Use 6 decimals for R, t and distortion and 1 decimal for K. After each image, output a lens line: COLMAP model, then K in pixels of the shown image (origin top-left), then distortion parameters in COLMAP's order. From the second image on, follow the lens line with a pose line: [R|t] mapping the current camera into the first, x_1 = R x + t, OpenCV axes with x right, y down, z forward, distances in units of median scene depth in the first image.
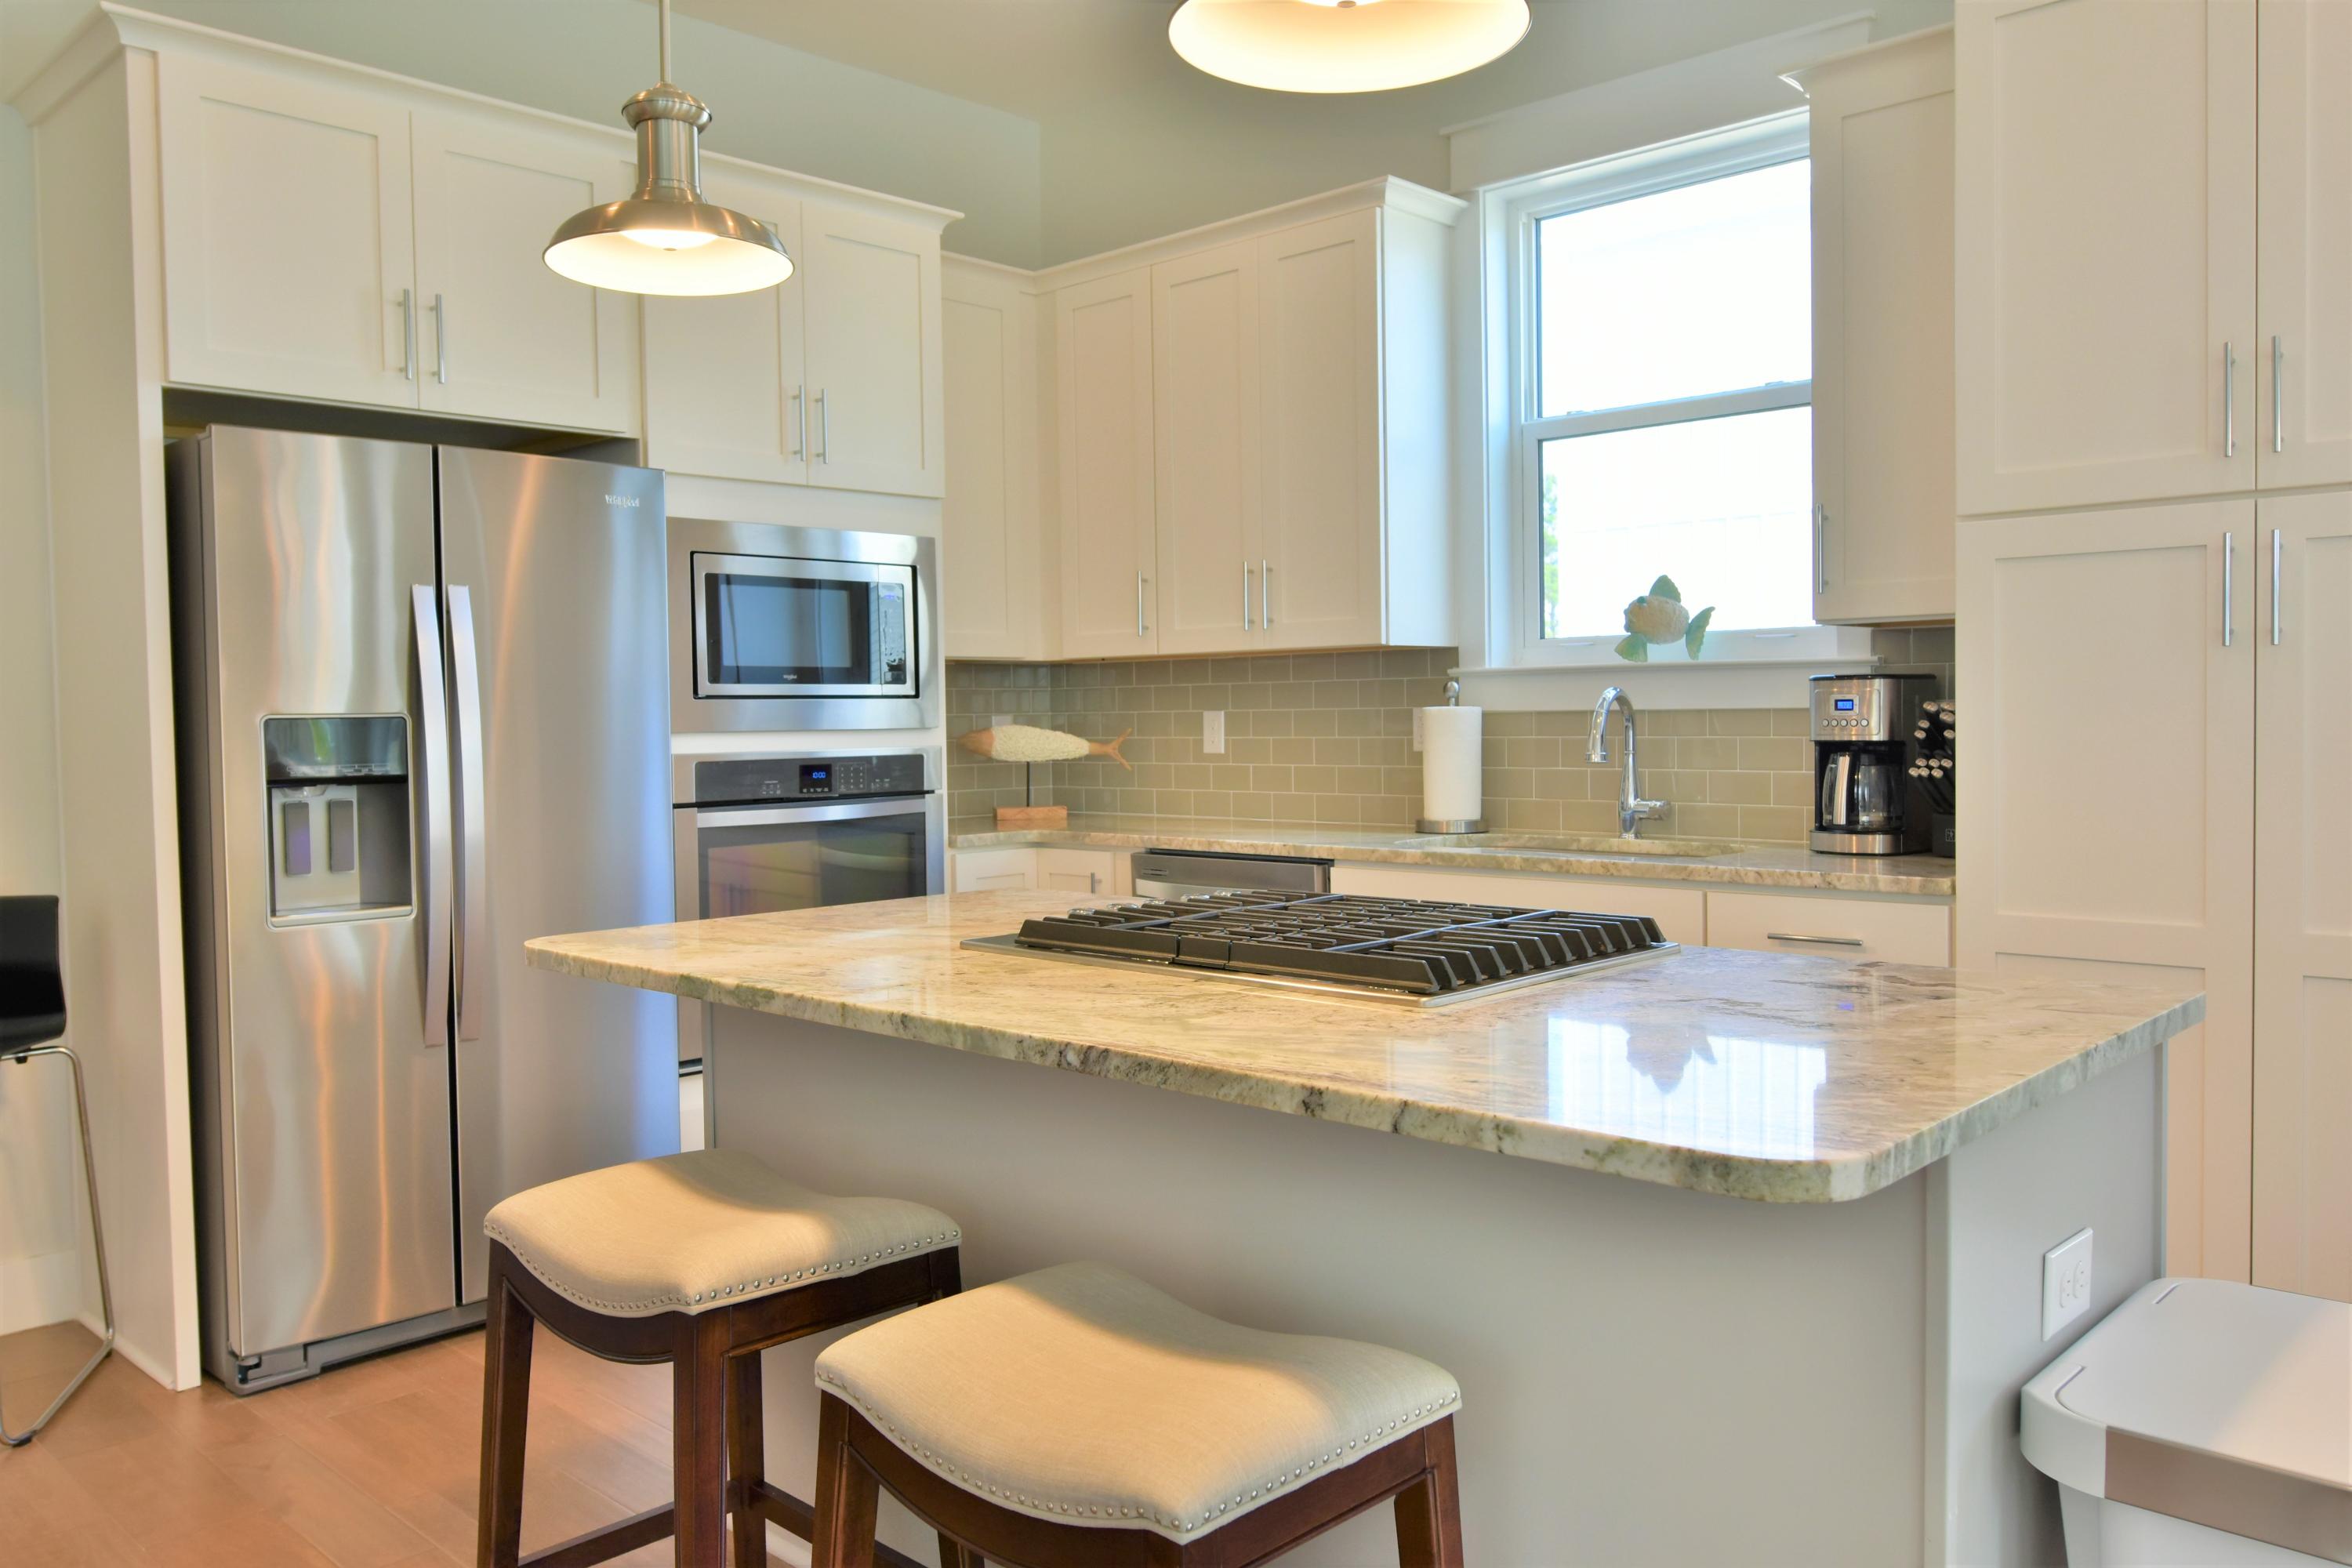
lens RADIAL K [[1790.7, 0, 1176.0], [0, 1790.7, 784.0], [0, 0, 1]] dist [-0.004143, -0.004506]
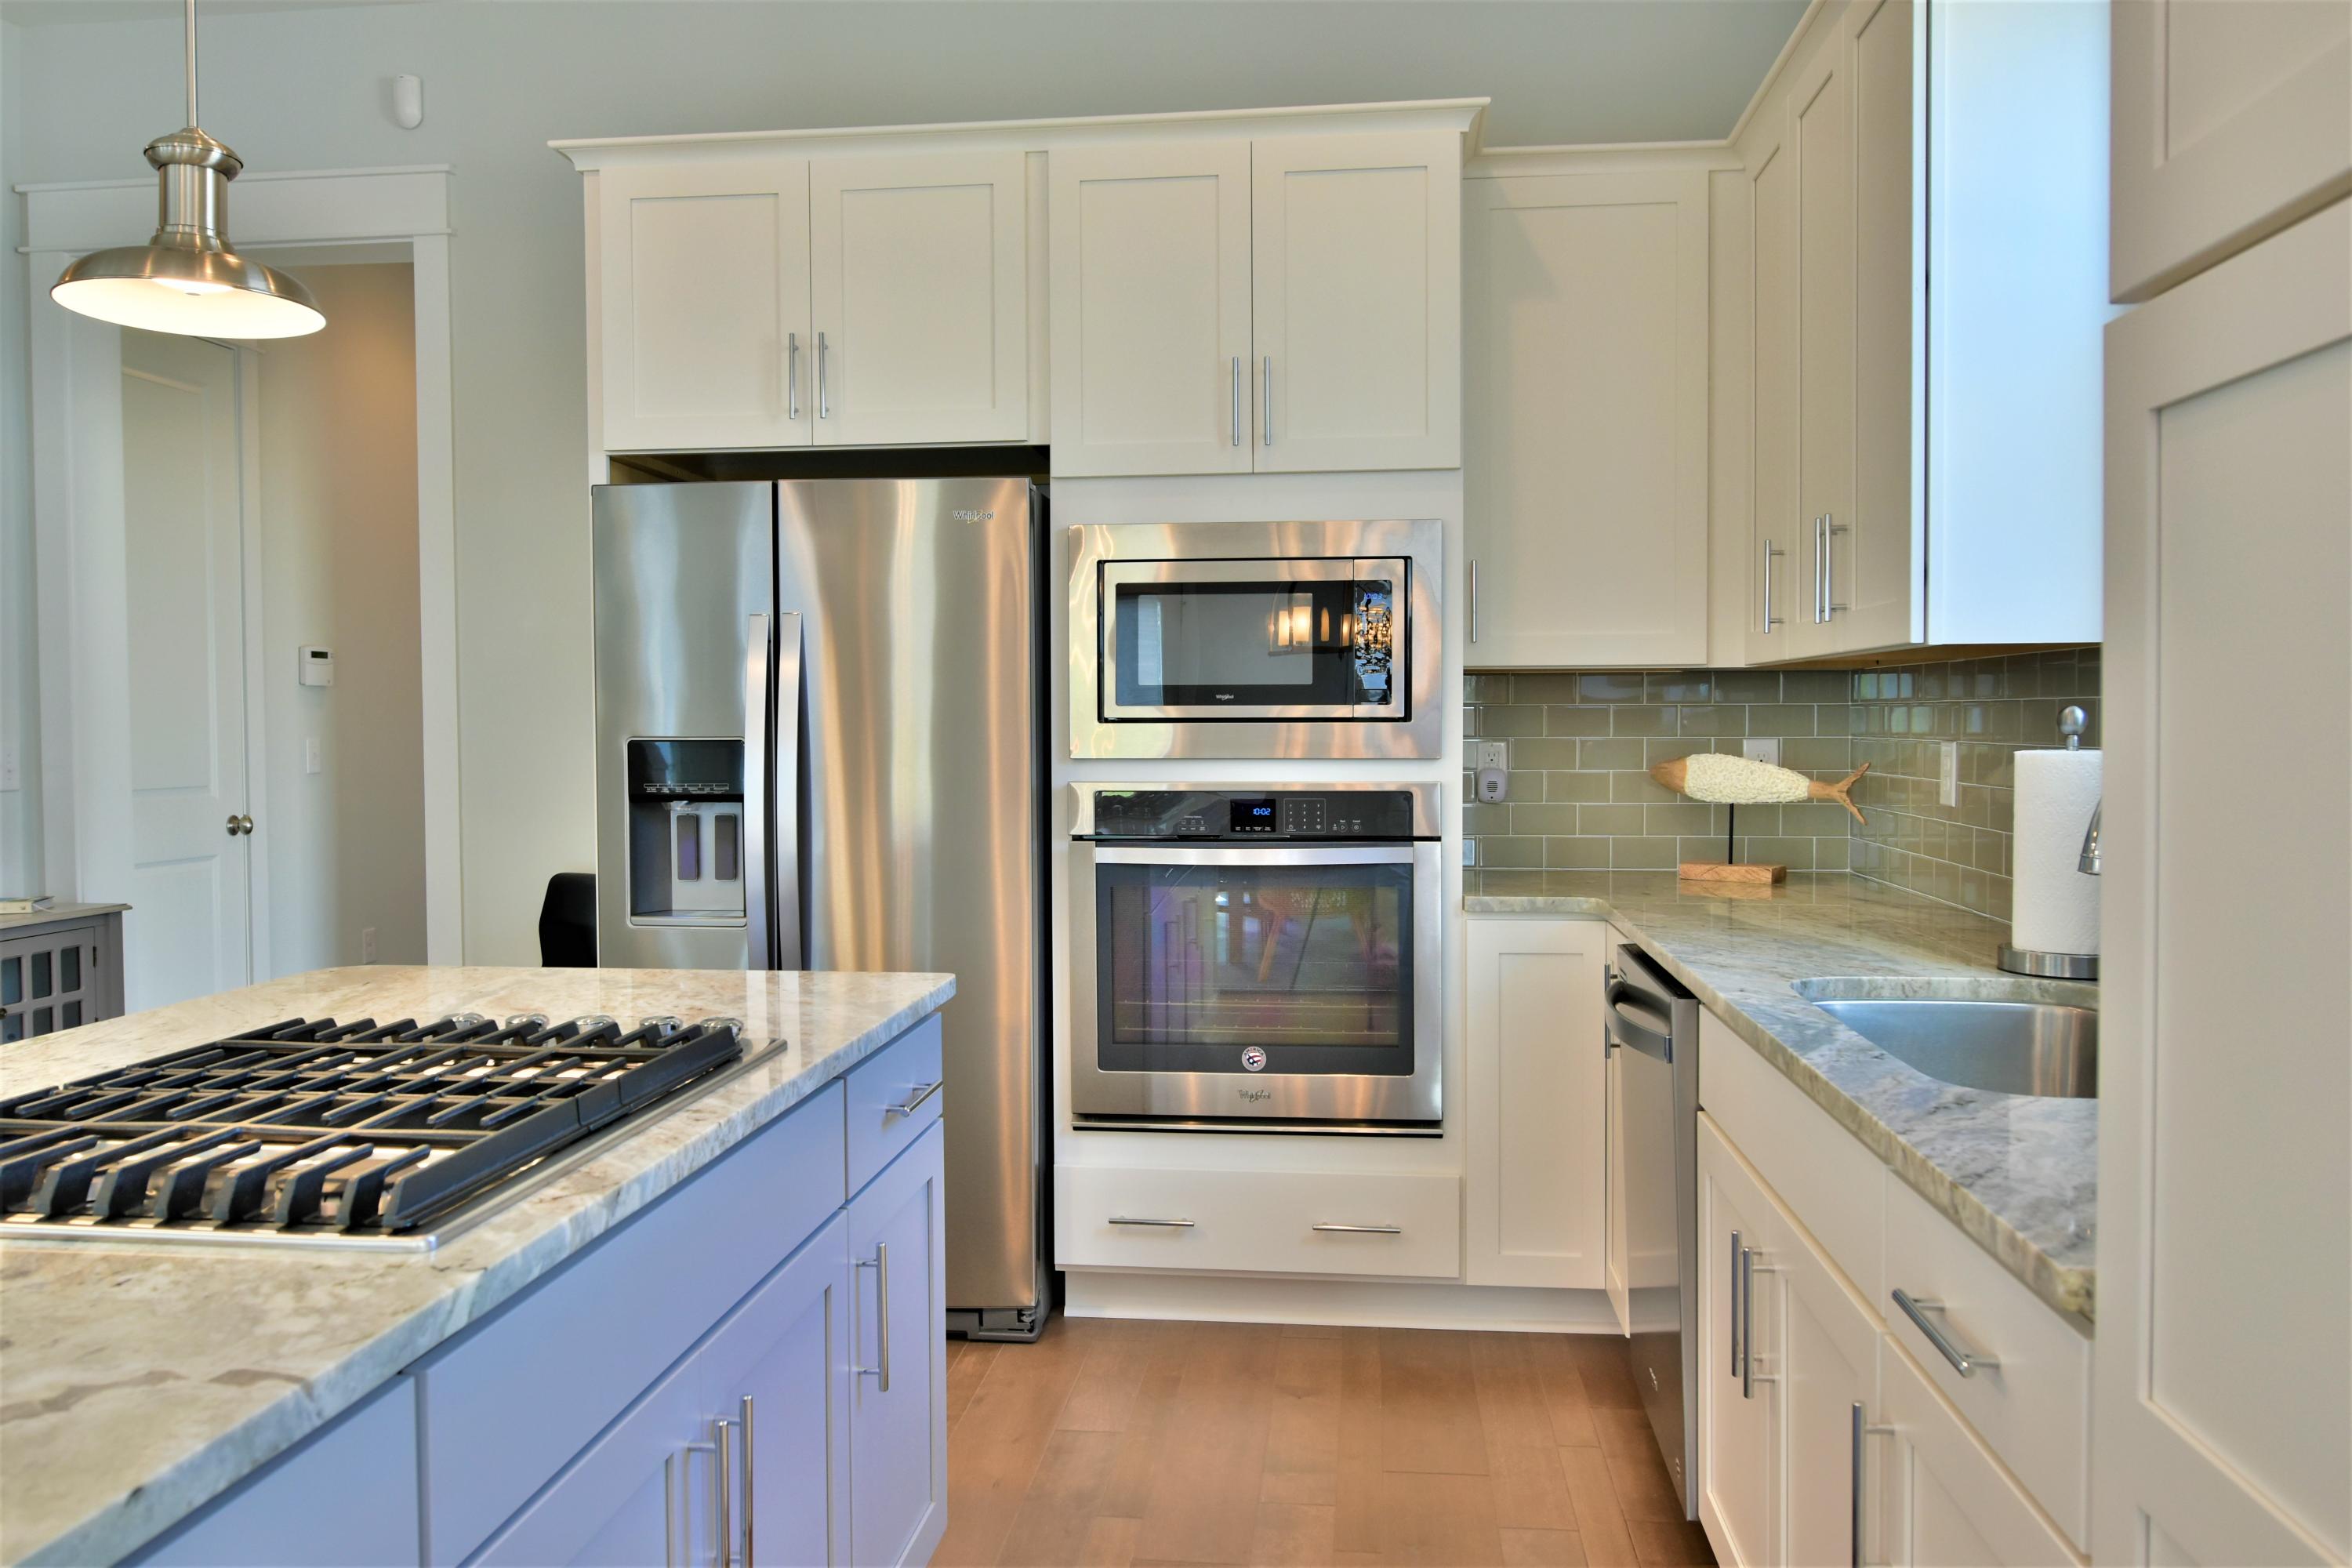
lens RADIAL K [[1790.7, 0, 1176.0], [0, 1790.7, 784.0], [0, 0, 1]] dist [-0.004143, -0.004506]
pose [[0.596449, 0.042516, -0.801524, 0.448491], [-0.034678, 0.999029, 0.027187, -0.038865], [0.801902, 0.011579, 0.597344, 0.445152]]
